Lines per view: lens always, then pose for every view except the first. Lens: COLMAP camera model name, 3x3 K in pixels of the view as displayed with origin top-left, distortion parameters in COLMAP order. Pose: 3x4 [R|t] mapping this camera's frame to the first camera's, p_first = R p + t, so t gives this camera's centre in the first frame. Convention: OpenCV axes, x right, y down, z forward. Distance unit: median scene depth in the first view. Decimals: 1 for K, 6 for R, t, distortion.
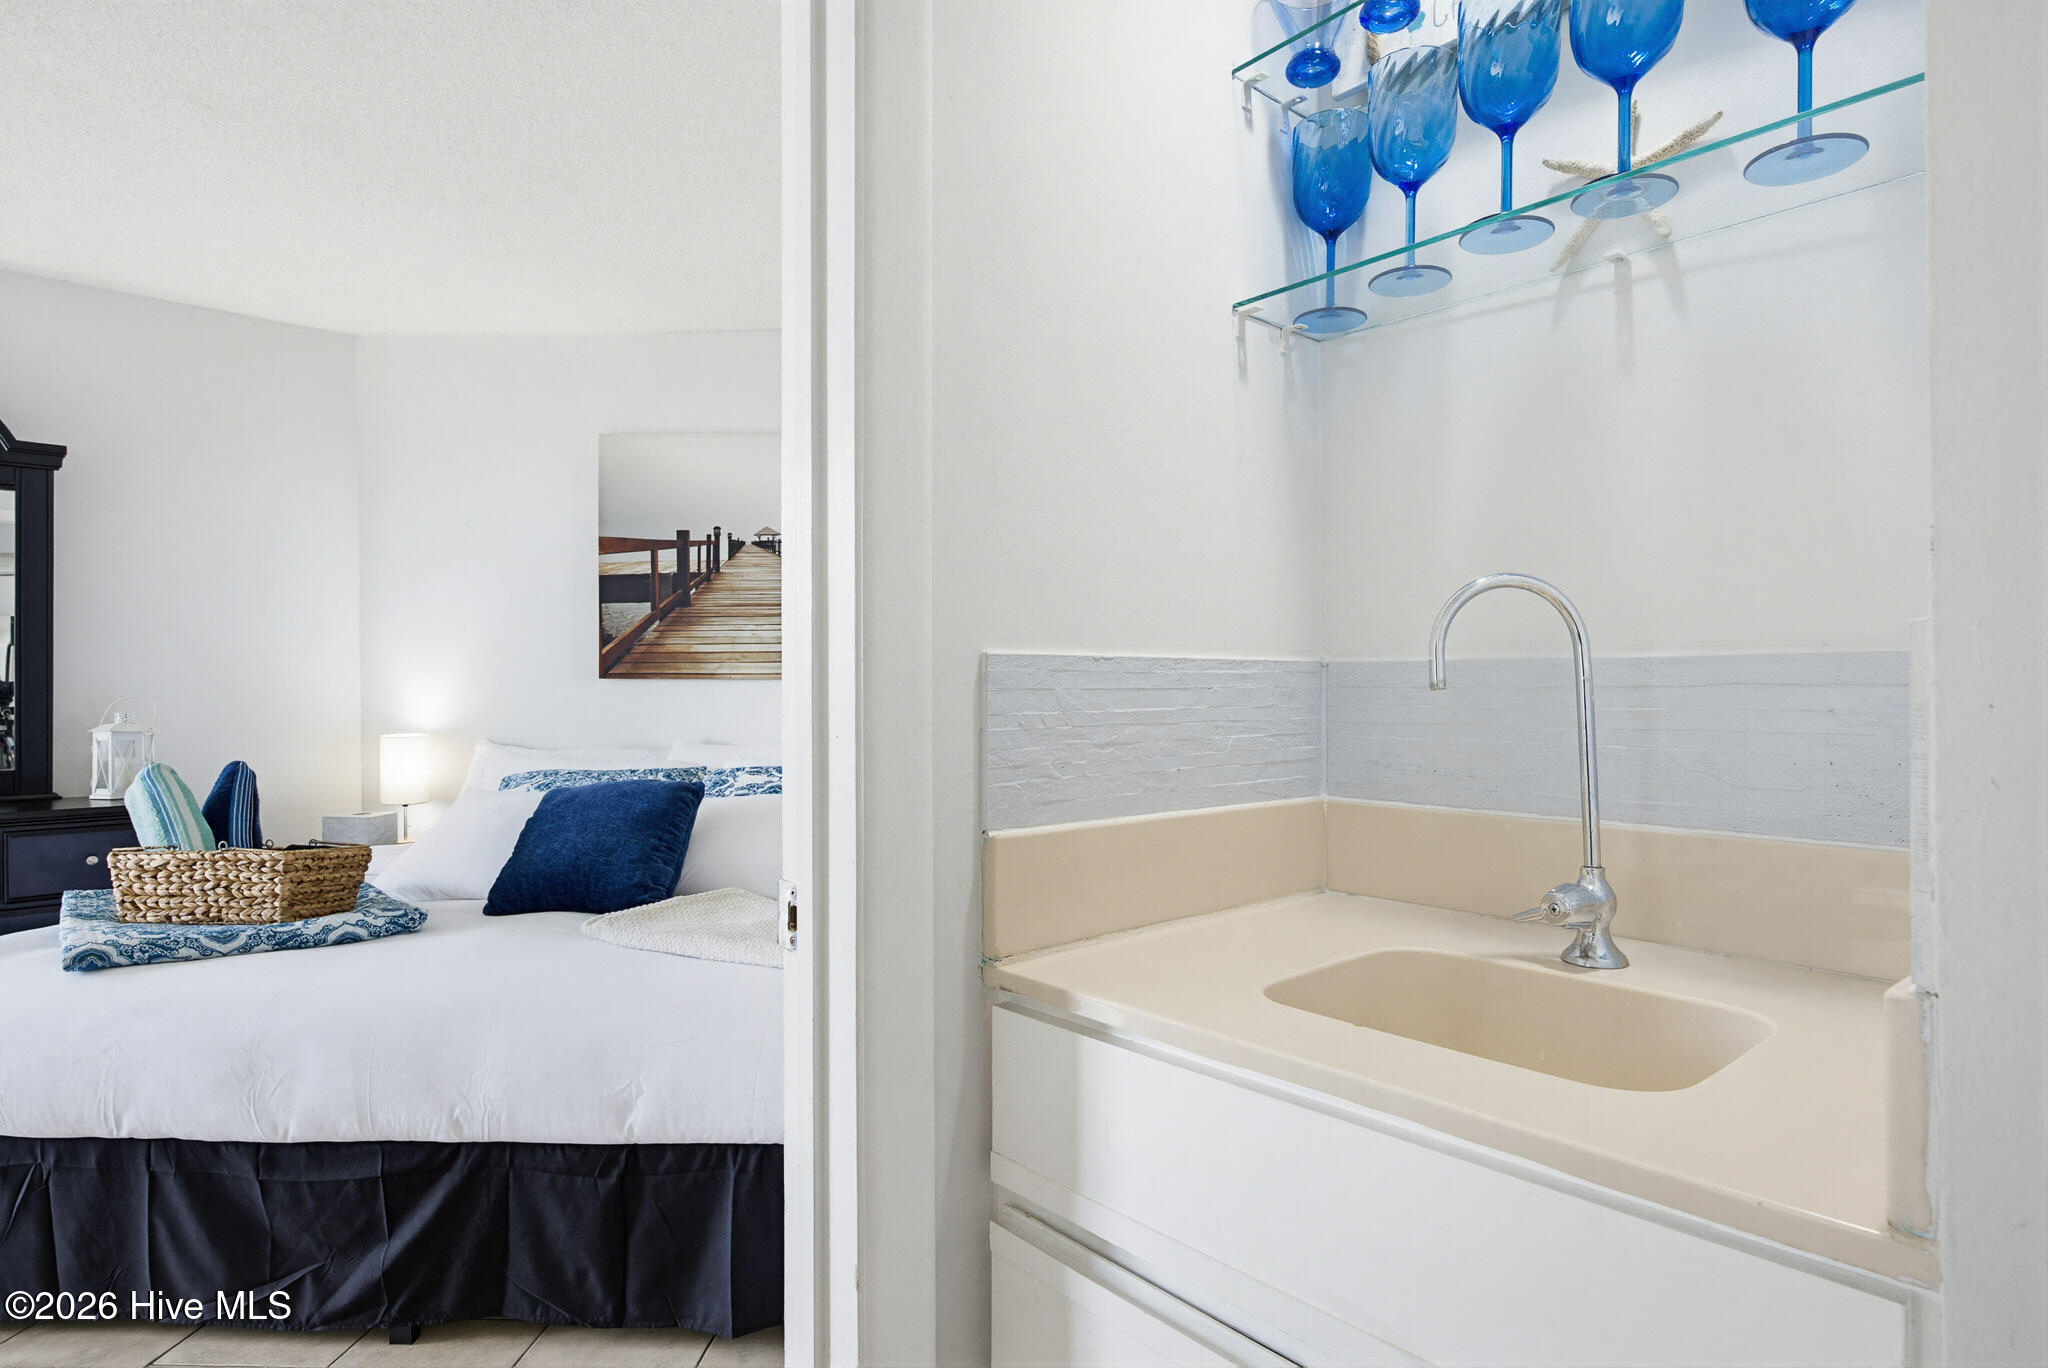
lens RADIAL K [[1108.5, 0, 1024.0], [0, 1108.5, 684.0], [0, 0, 1]] dist [0.013503, -0.002842]
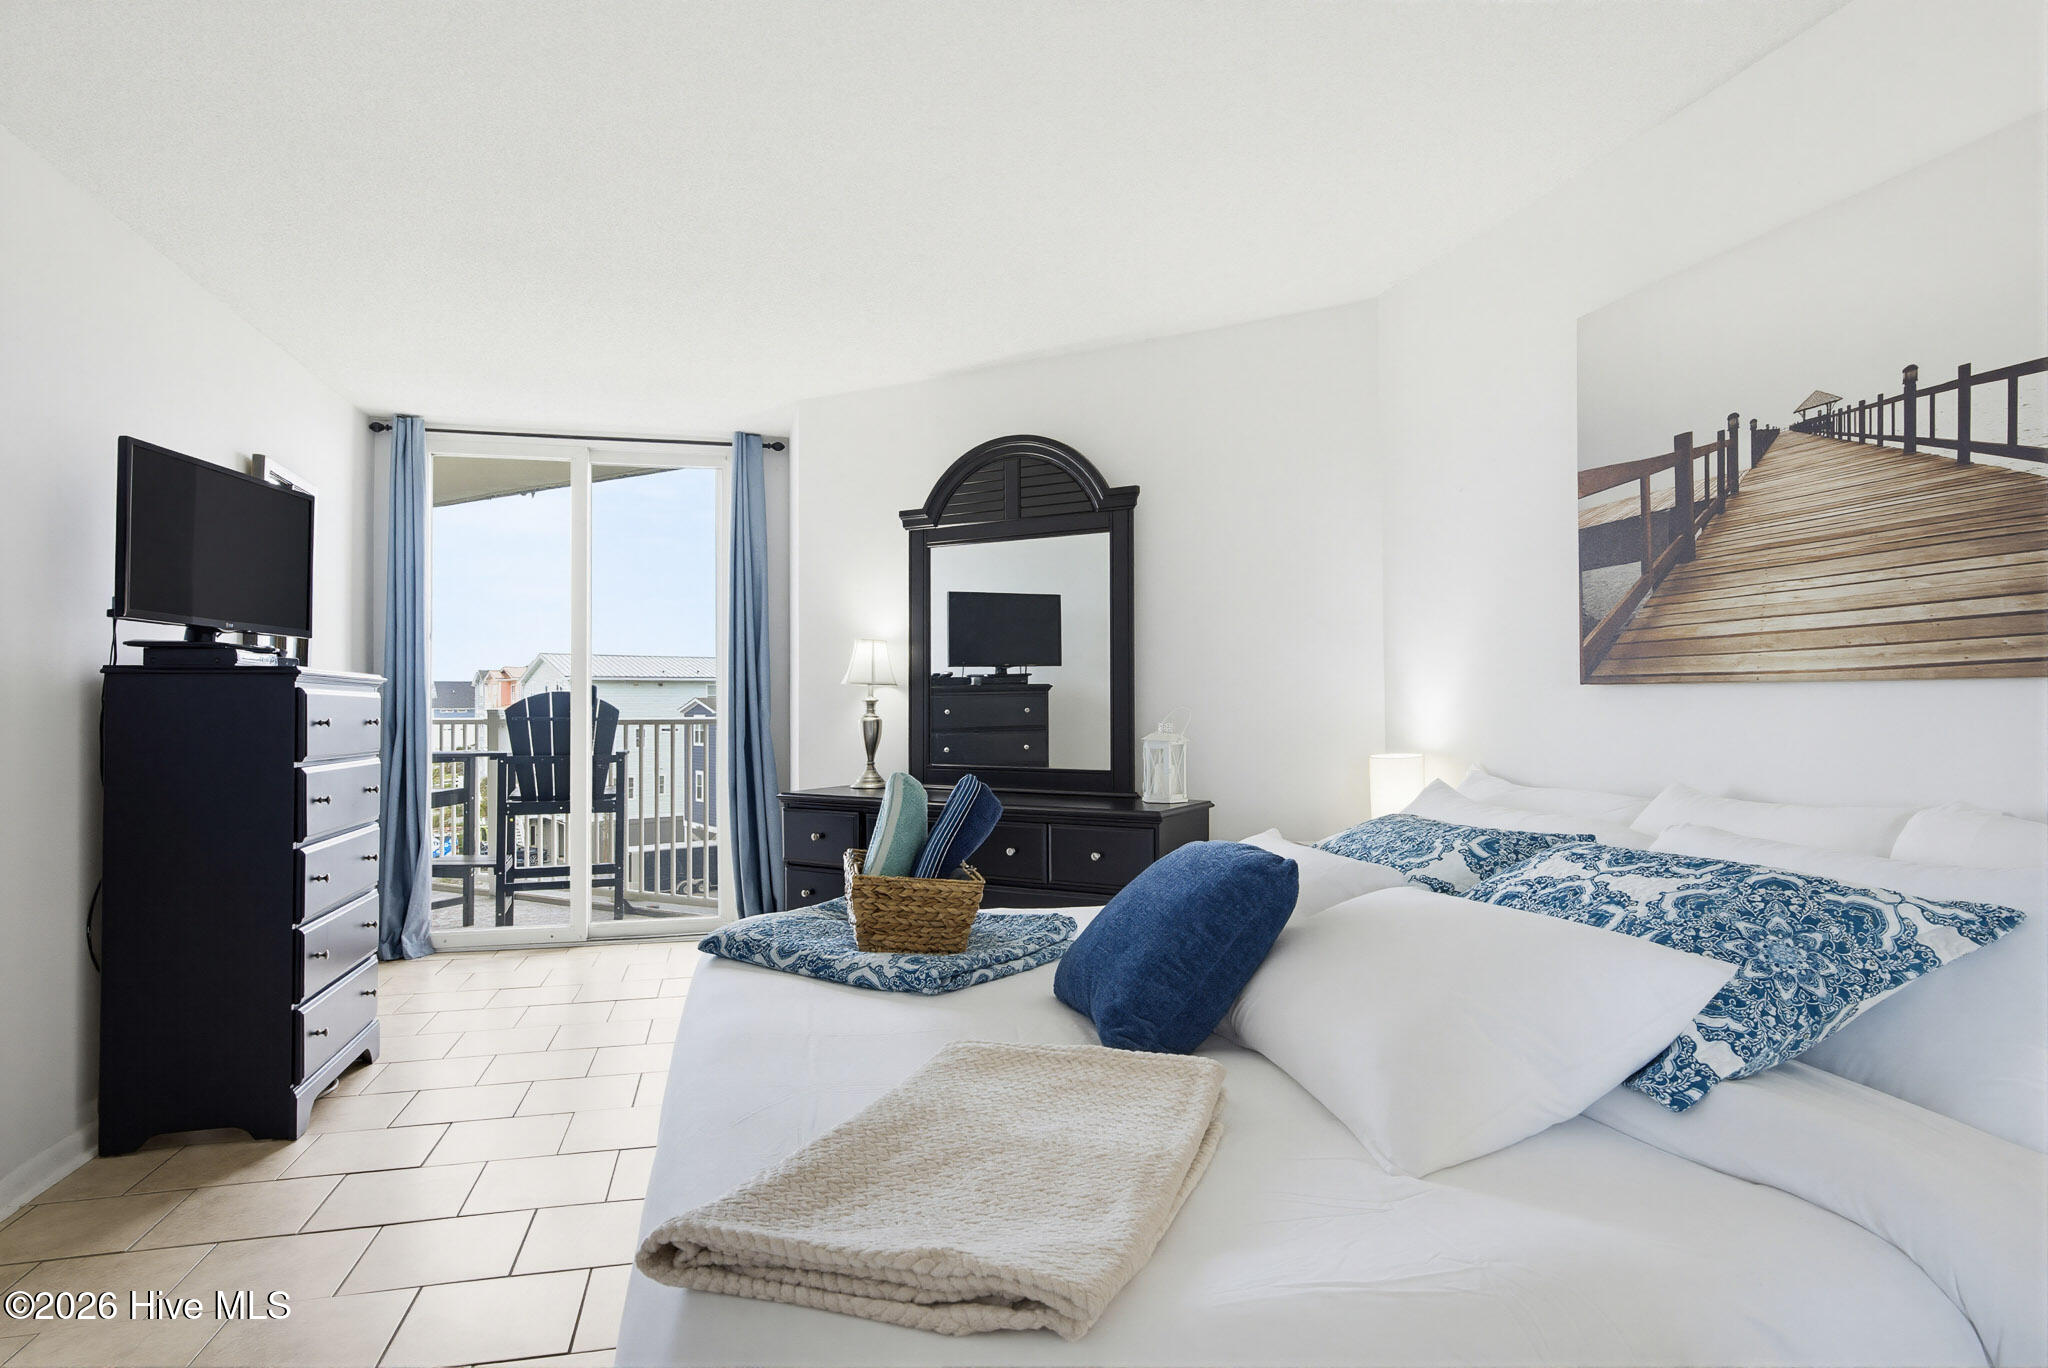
lens RADIAL K [[1118.5, 0, 1024.0], [0, 1118.5, 684.0], [0, 0, 1]] dist [0.001047, 0.000617]
pose [[0.296608, -0.014945, -0.954882, 0.184356], [0.006560, 0.999886, -0.013612, 0.002090], [0.954977, -0.002227, 0.296672, 0.556721]]
